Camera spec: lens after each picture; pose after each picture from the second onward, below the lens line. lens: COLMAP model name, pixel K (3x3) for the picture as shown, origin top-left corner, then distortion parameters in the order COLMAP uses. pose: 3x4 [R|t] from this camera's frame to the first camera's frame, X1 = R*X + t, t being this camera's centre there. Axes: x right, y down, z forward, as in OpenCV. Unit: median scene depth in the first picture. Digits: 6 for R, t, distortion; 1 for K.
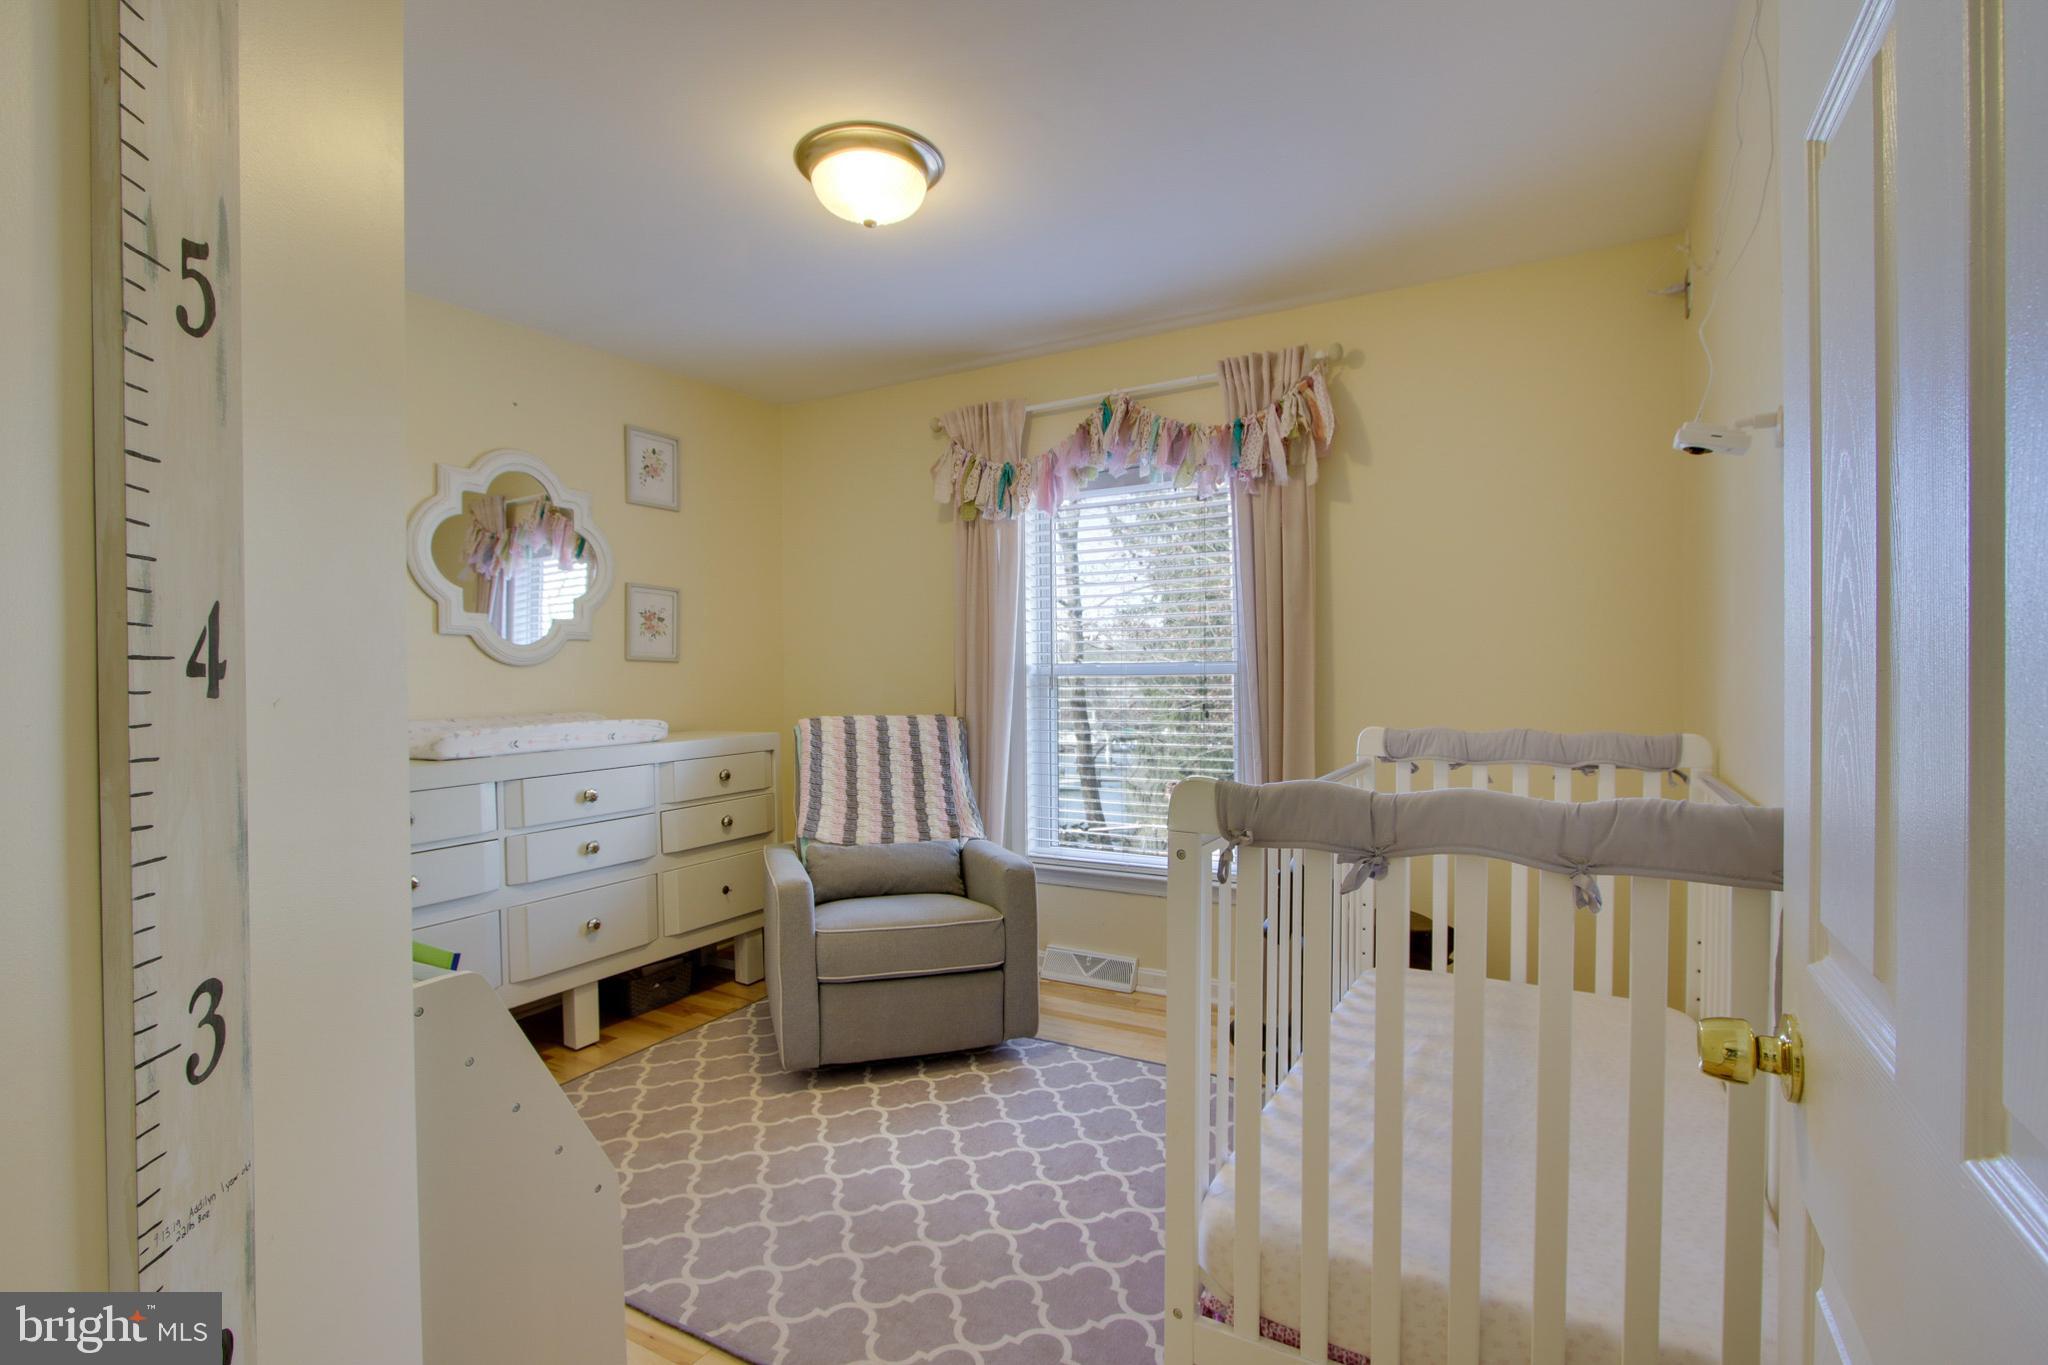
lens RADIAL K [[939.6, 0, 1028.7], [0, 939.6, 696.5], [0, 0, 1]] dist [-0.020920, 0.004868]
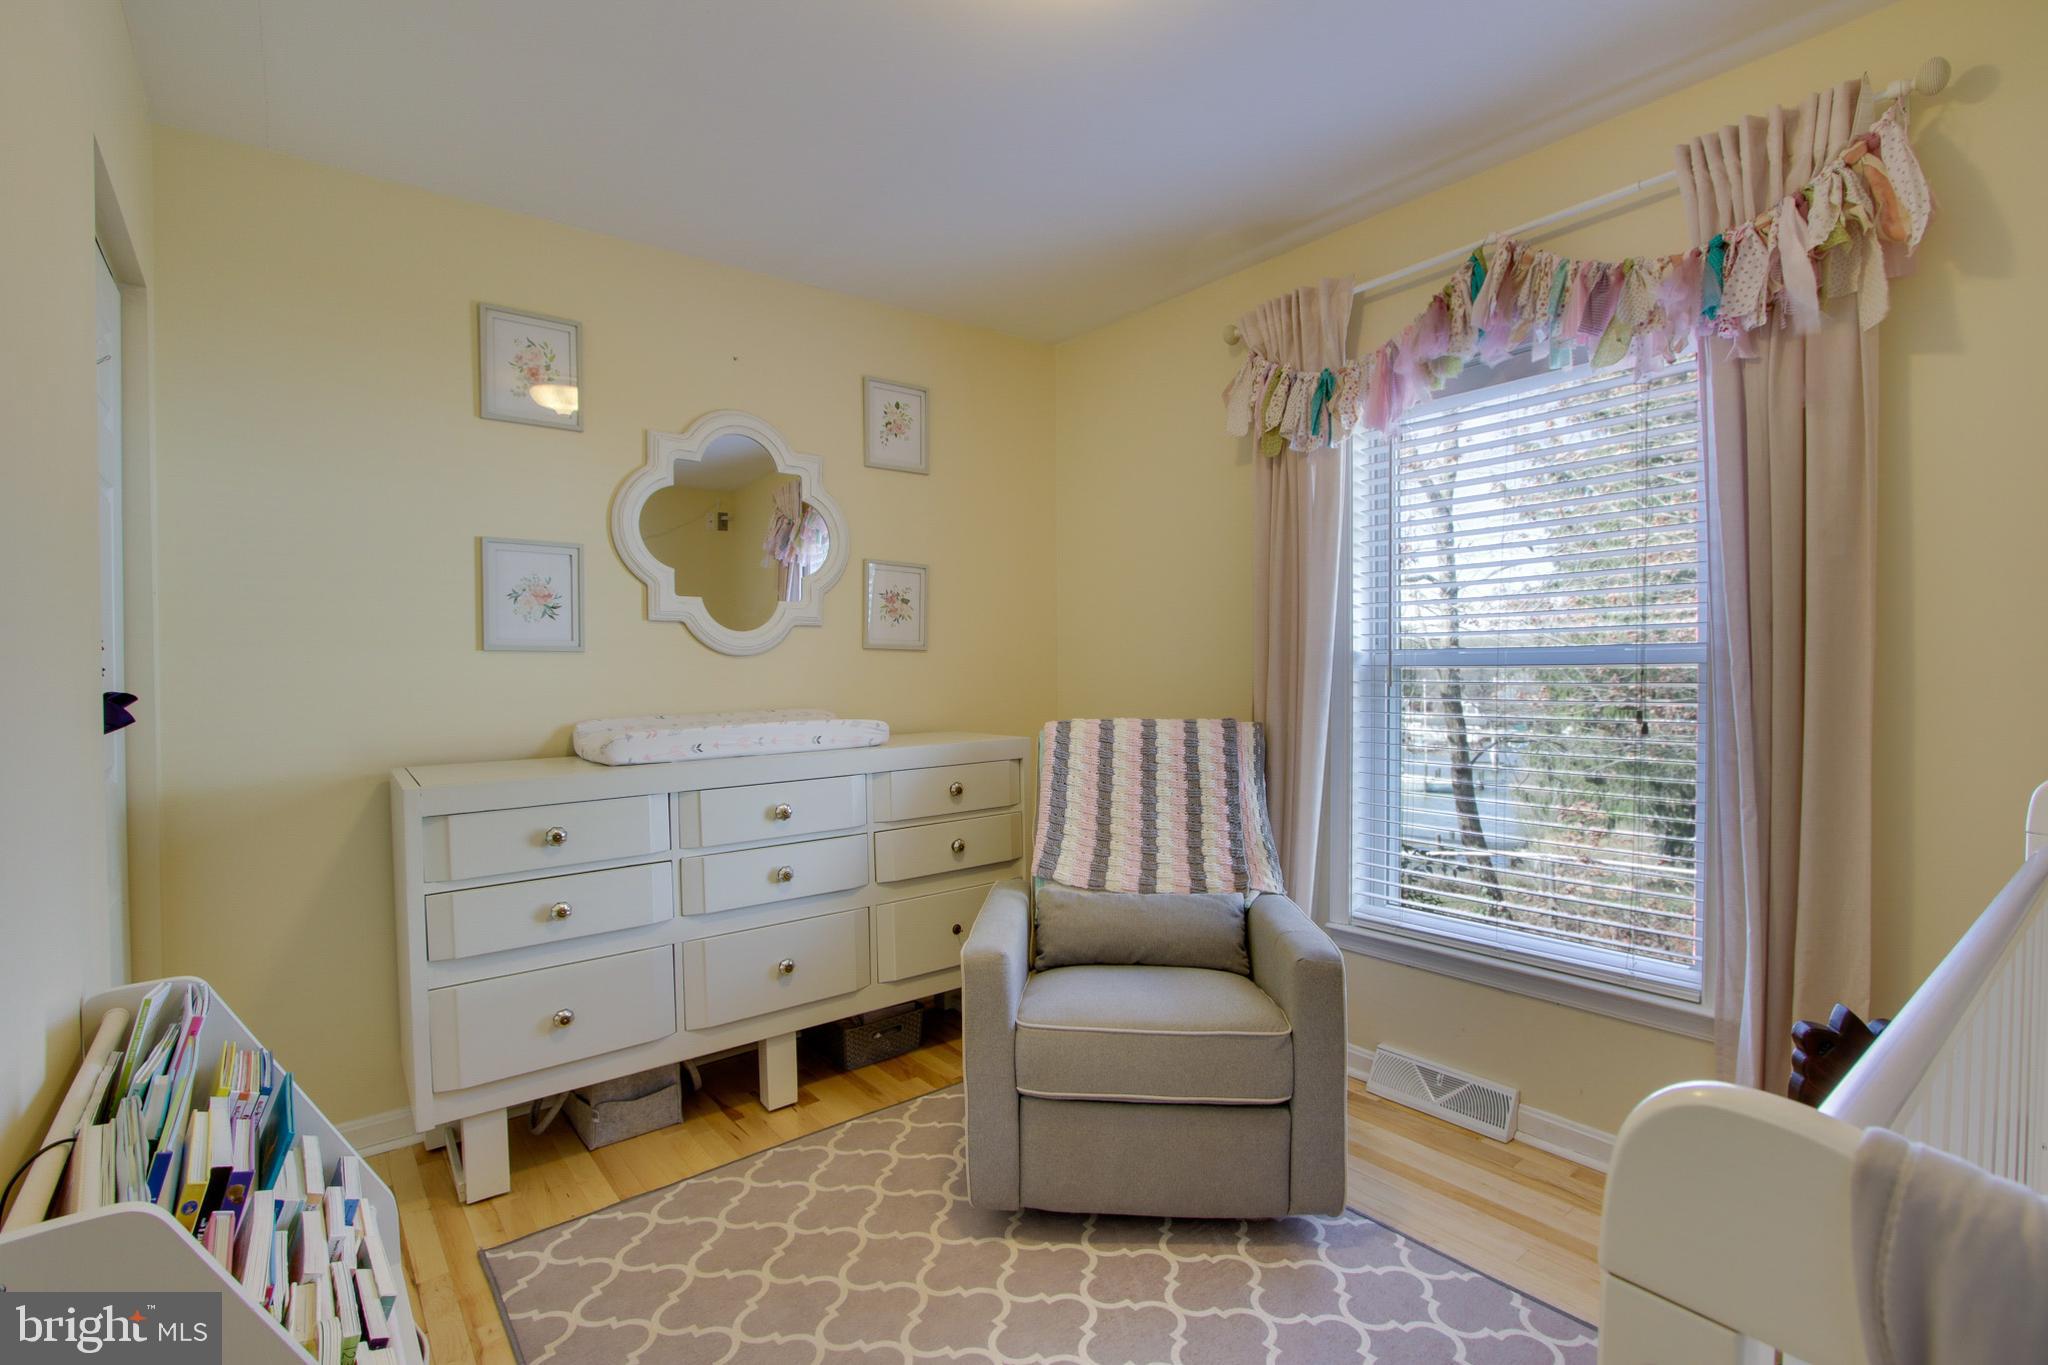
lens RADIAL K [[939.6, 0, 1028.7], [0, 939.6, 696.5], [0, 0, 1]] dist [-0.020920, 0.004868]
pose [[0.929211, 0.011220, -0.369378, 0.035867], [-0.007419, 0.999904, 0.011709, -0.006669], [0.369474, -0.008140, 0.929205, 0.271990]]
